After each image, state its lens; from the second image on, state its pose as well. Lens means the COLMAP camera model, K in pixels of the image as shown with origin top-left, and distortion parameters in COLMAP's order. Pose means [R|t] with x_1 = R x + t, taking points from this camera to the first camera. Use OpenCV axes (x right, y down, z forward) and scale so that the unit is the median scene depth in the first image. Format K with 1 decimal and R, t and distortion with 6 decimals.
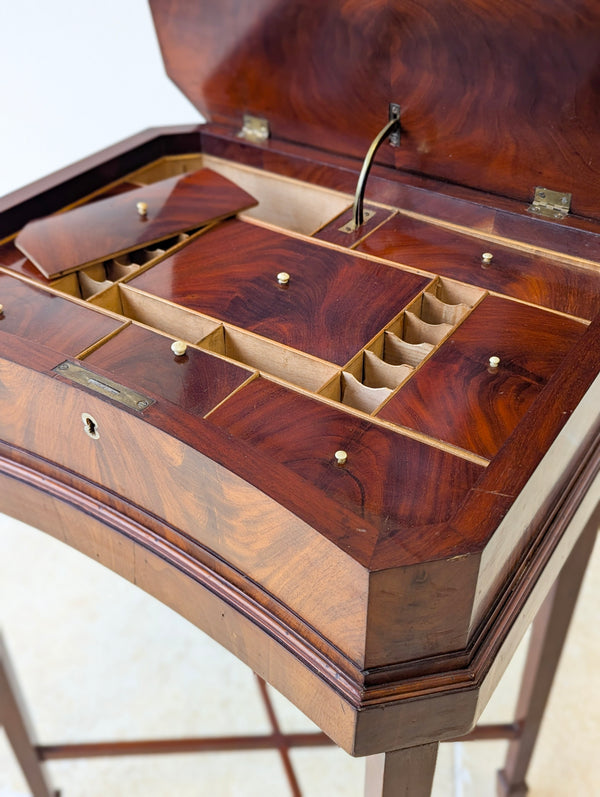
lens RADIAL K [[937.8, 0, 308.9], [0, 937.8, 398.4], [0, 0, 1]] dist [0.019443, 0.031618]
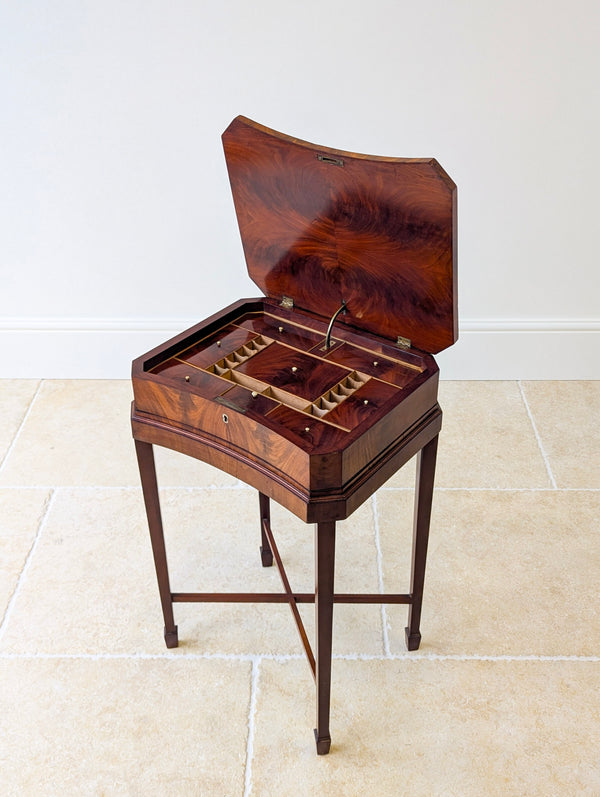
lens RADIAL K [[1019.2, 0, 300.0], [0, 1019.2, 398.5], [0, 0, 1]] dist [0.020120, 0.030930]
pose [[0.997868, 0.030587, -0.057657, 0.165750], [-0.035087, 0.996279, -0.078719, 0.186719], [0.055035, 0.080574, 0.995228, -1.941260]]
